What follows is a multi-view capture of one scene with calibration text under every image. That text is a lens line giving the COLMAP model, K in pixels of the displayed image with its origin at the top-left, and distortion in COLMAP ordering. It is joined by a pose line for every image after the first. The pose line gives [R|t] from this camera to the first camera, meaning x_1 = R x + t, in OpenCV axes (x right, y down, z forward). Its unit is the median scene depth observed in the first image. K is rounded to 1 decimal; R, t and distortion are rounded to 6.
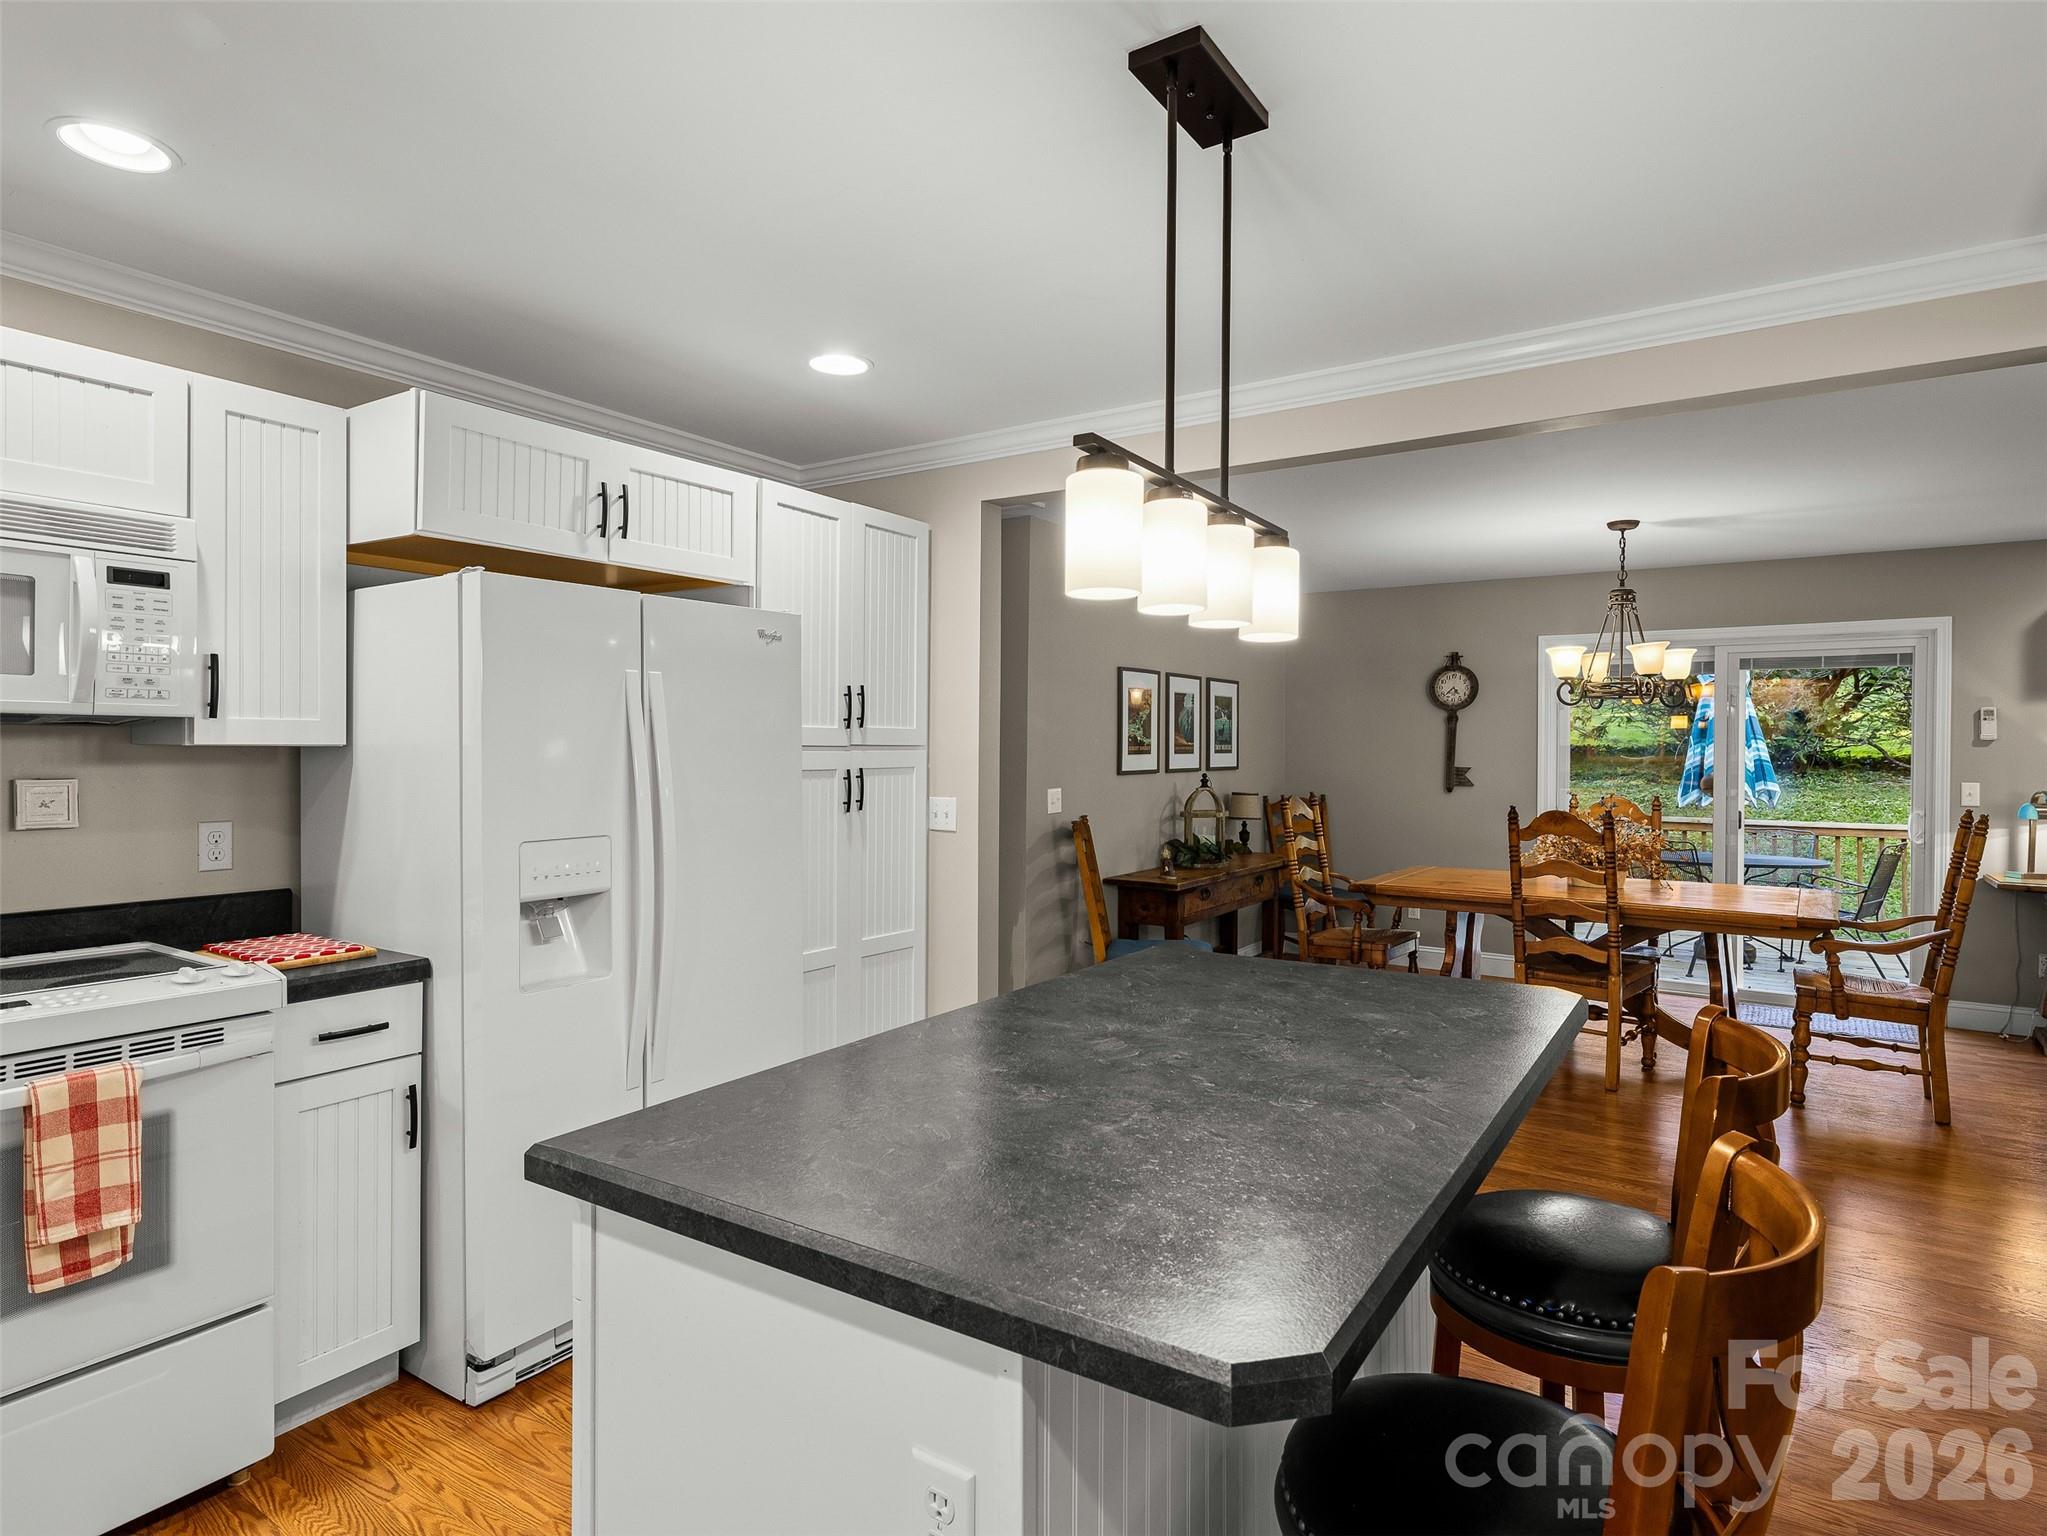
lens RADIAL K [[1118.6, 0, 1022.3], [0, 1118.6, 760.3], [0, 0, 1]] dist [0.006288, -0.006137]
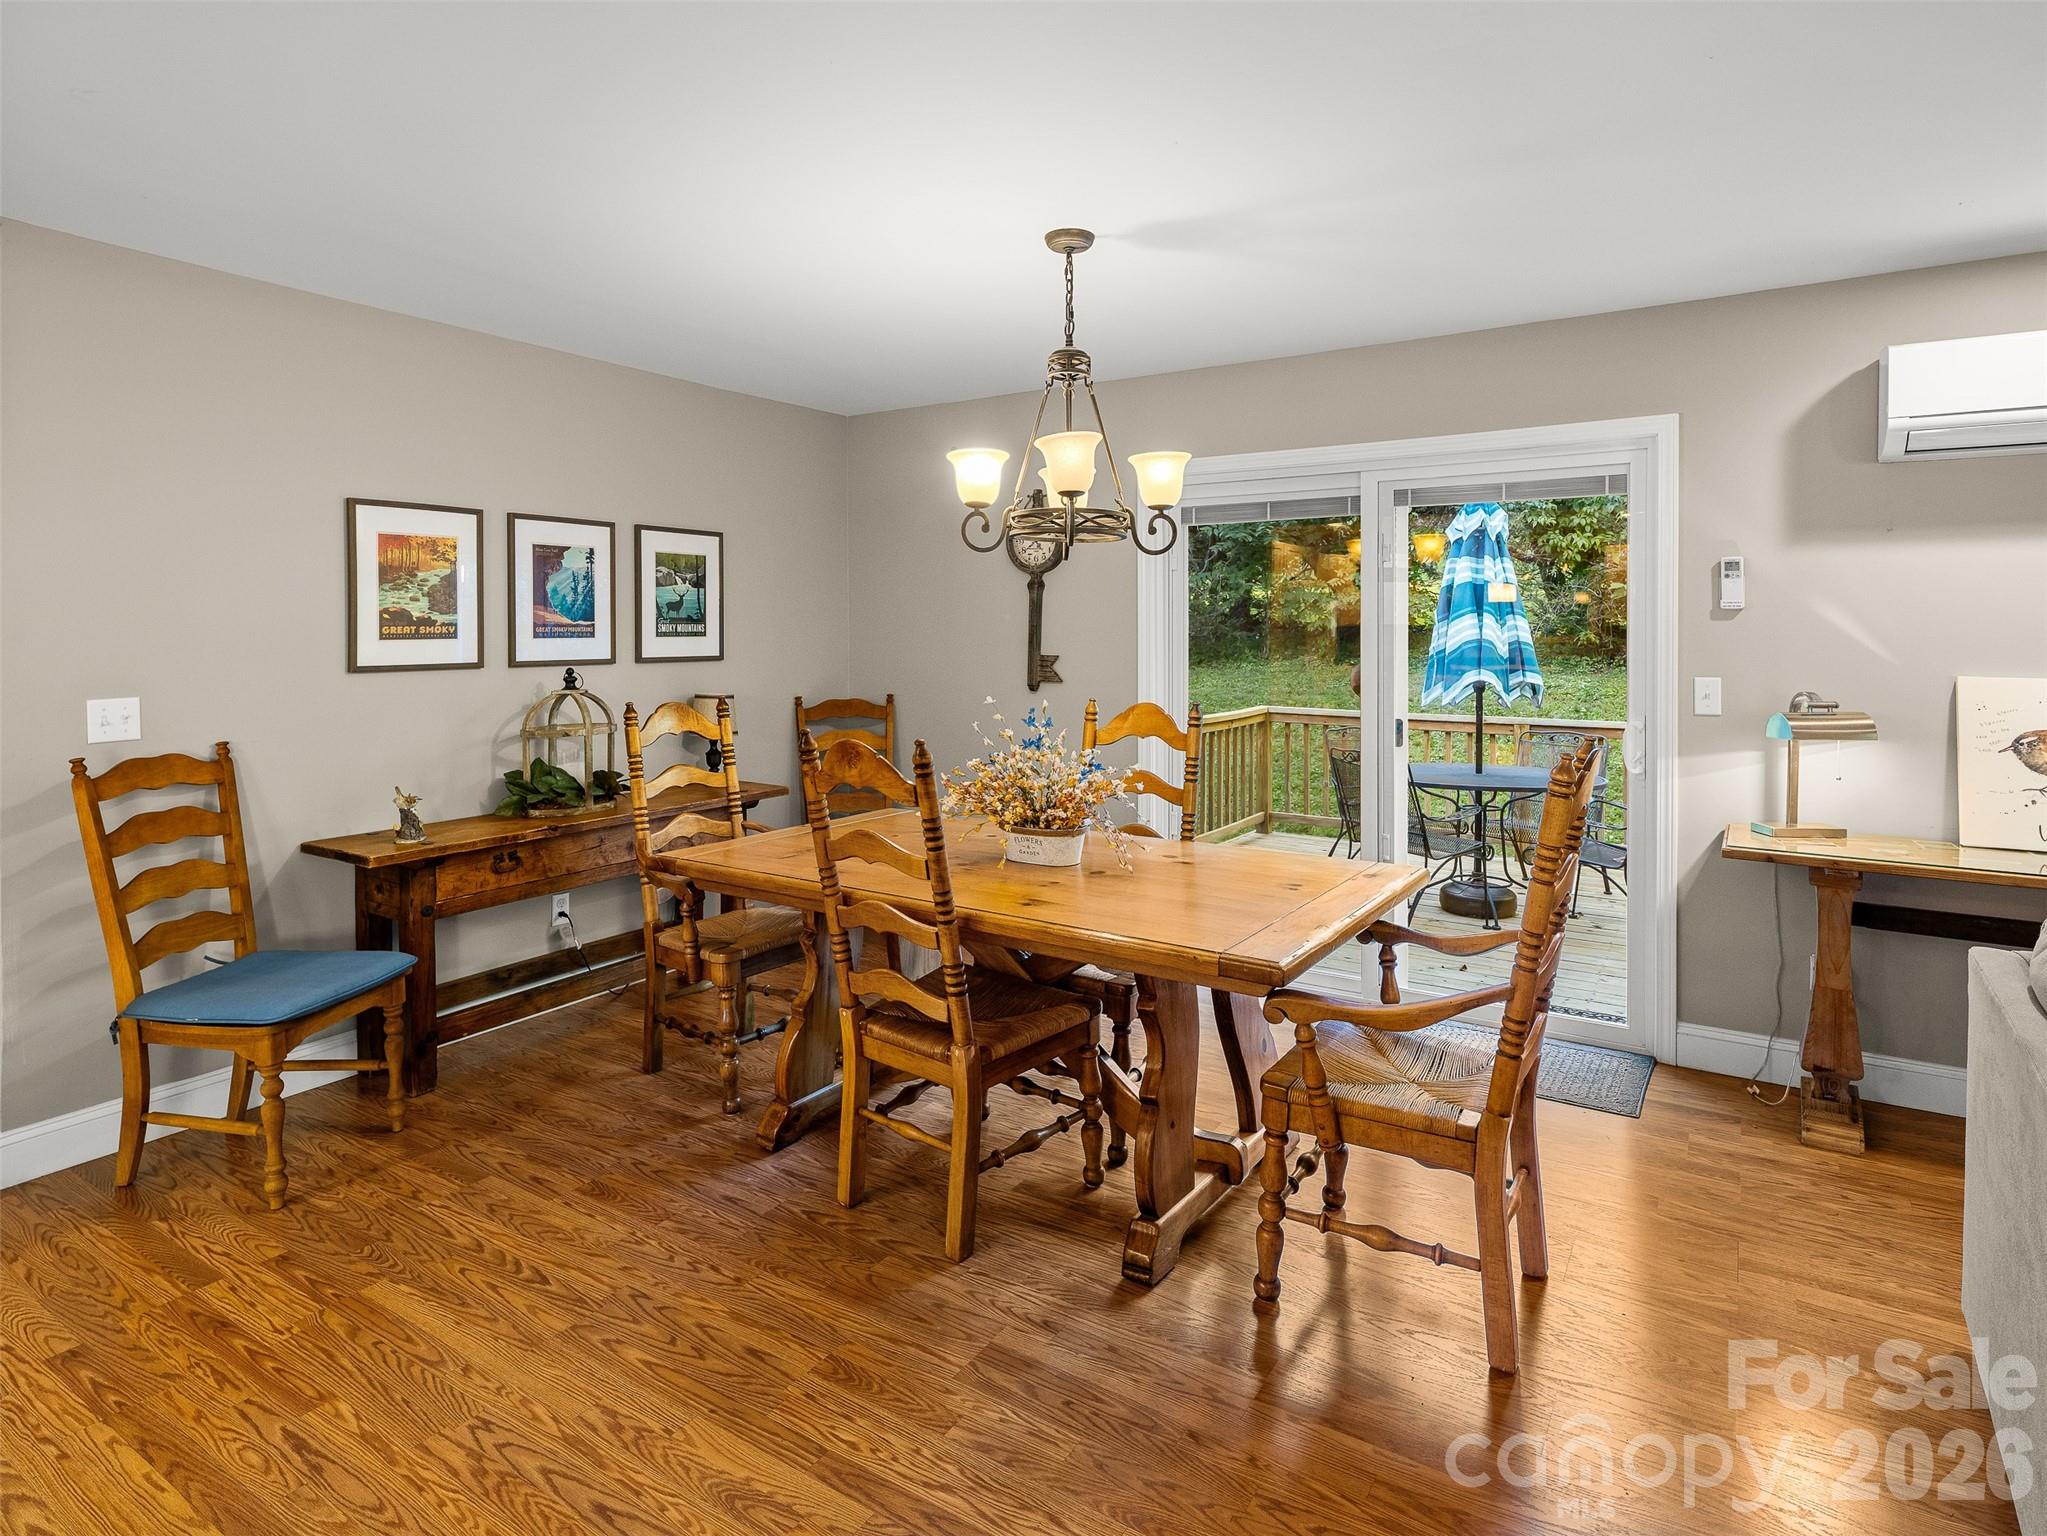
lens RADIAL K [[1118.6, 0, 996.9], [0, 1118.6, 648.1], [0, 0, 1]] dist [0.006288, -0.006137]
pose [[0.999950, -0.005299, 0.008469, 0.410483], [0.005281, 0.999984, 0.002164, 0.000056], [-0.008480, -0.002119, 0.999962, 0.348318]]
